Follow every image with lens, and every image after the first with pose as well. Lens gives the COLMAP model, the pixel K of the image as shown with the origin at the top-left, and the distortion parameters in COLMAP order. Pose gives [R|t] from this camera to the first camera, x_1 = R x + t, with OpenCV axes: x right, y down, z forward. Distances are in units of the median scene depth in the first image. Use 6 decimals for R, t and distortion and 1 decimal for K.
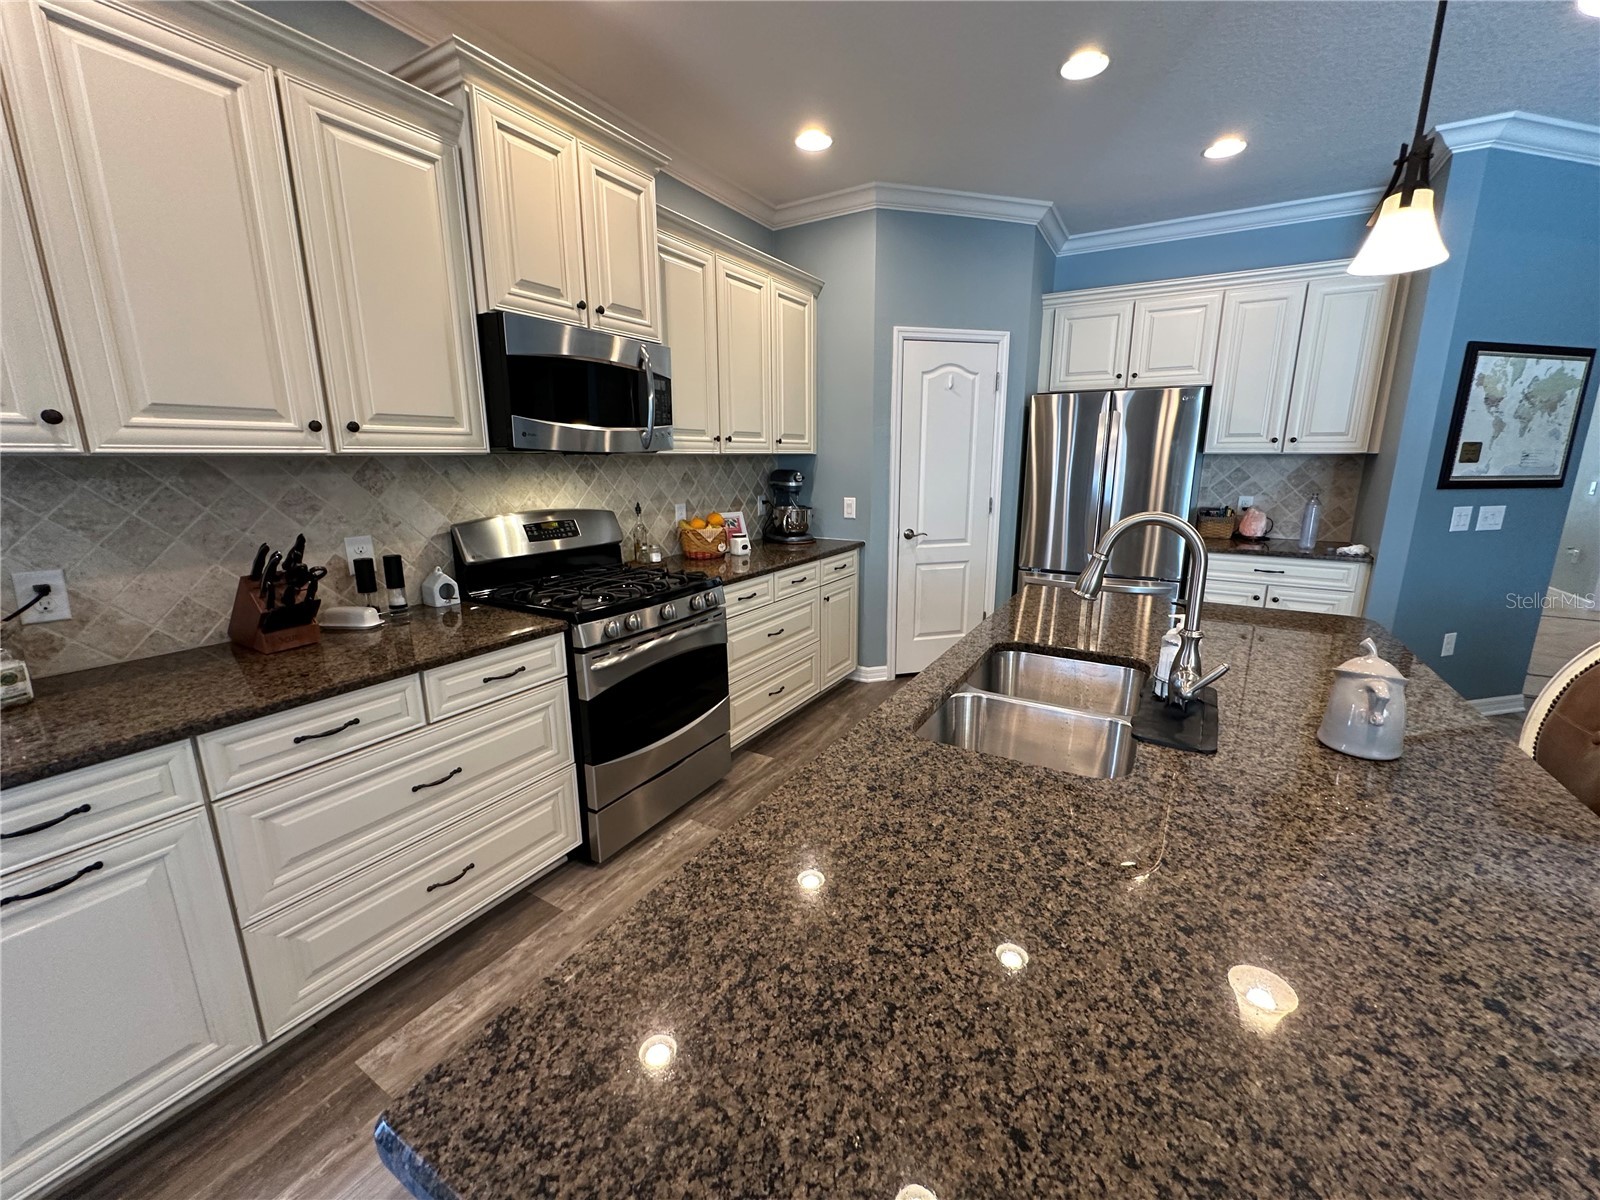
lens RADIAL K [[638.3, 0, 802.5], [0, 638.3, 596.4], [0, 0, 1]] dist [-0.004877, 0.000939]
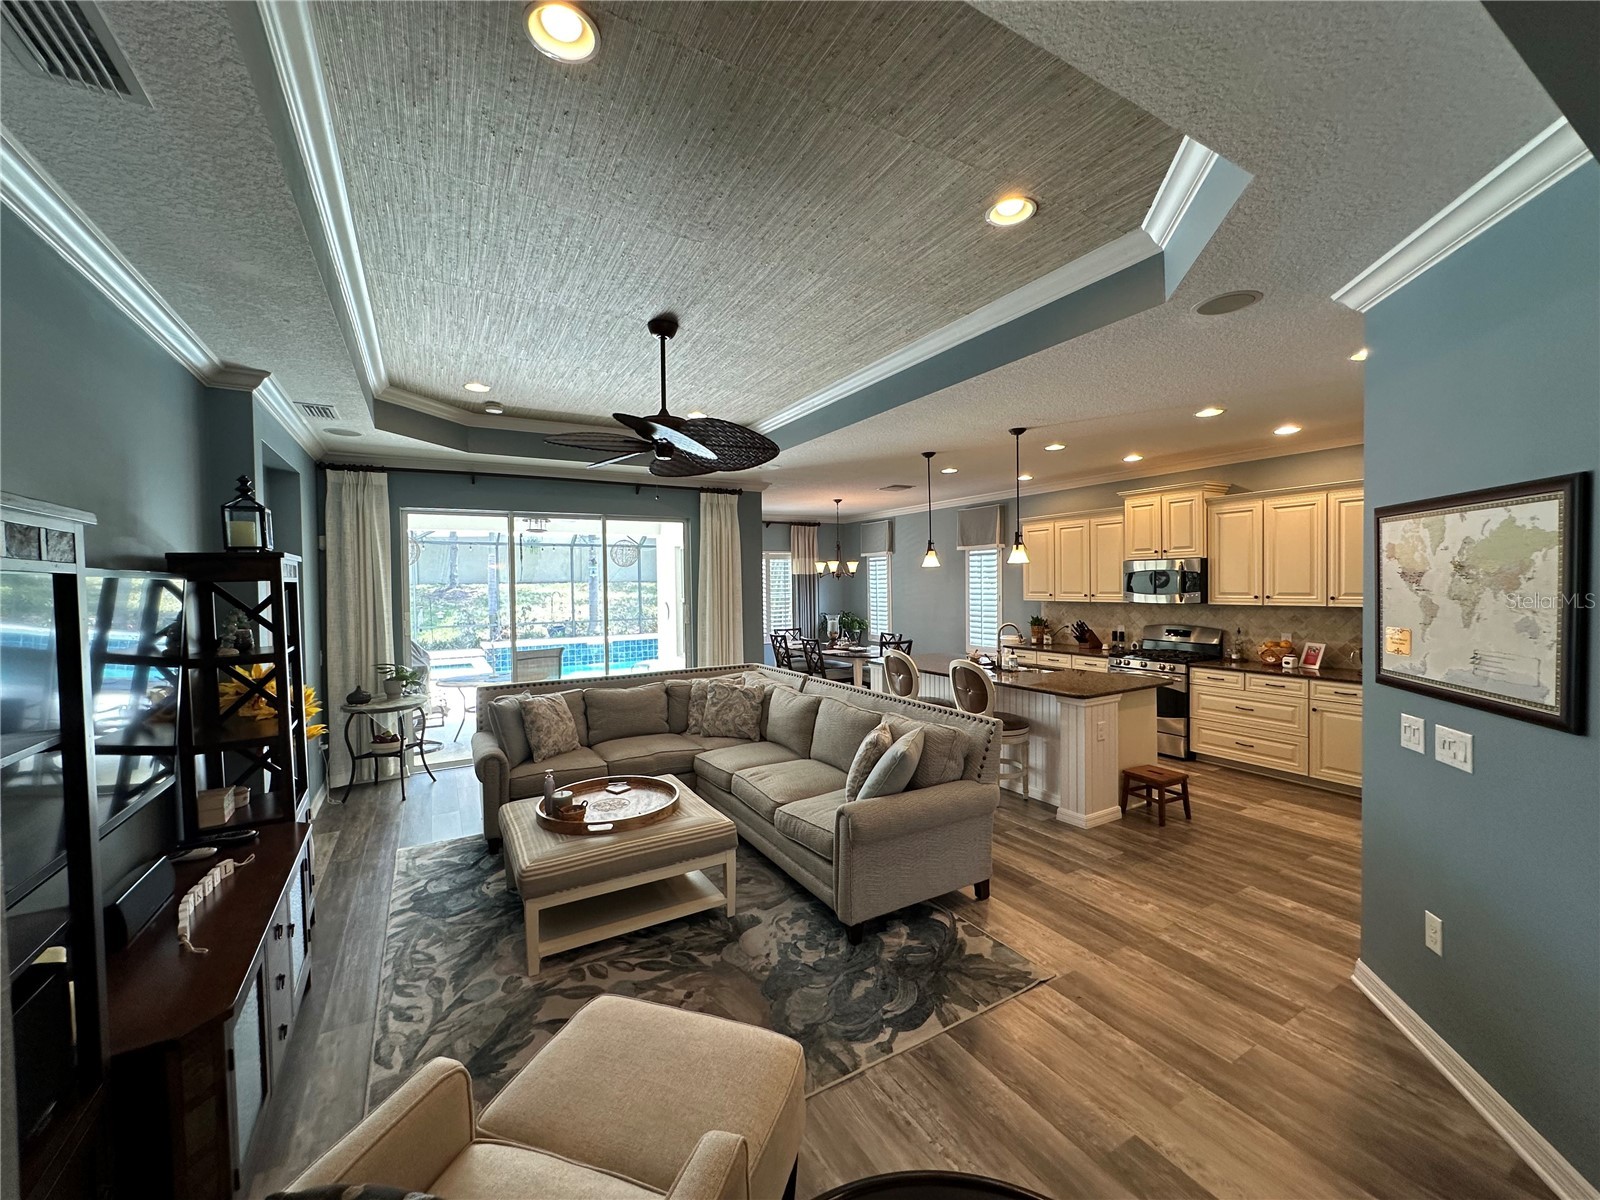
lens RADIAL K [[638.3, 0, 802.5], [0, 638.3, 596.4], [0, 0, 1]] dist [-0.004877, 0.000939]
pose [[-0.483772, 0.027151, -0.874773, 2.829068], [-0.173781, 0.976636, 0.126418, -0.346266], [0.857767, 0.213176, -0.467751, 1.010320]]
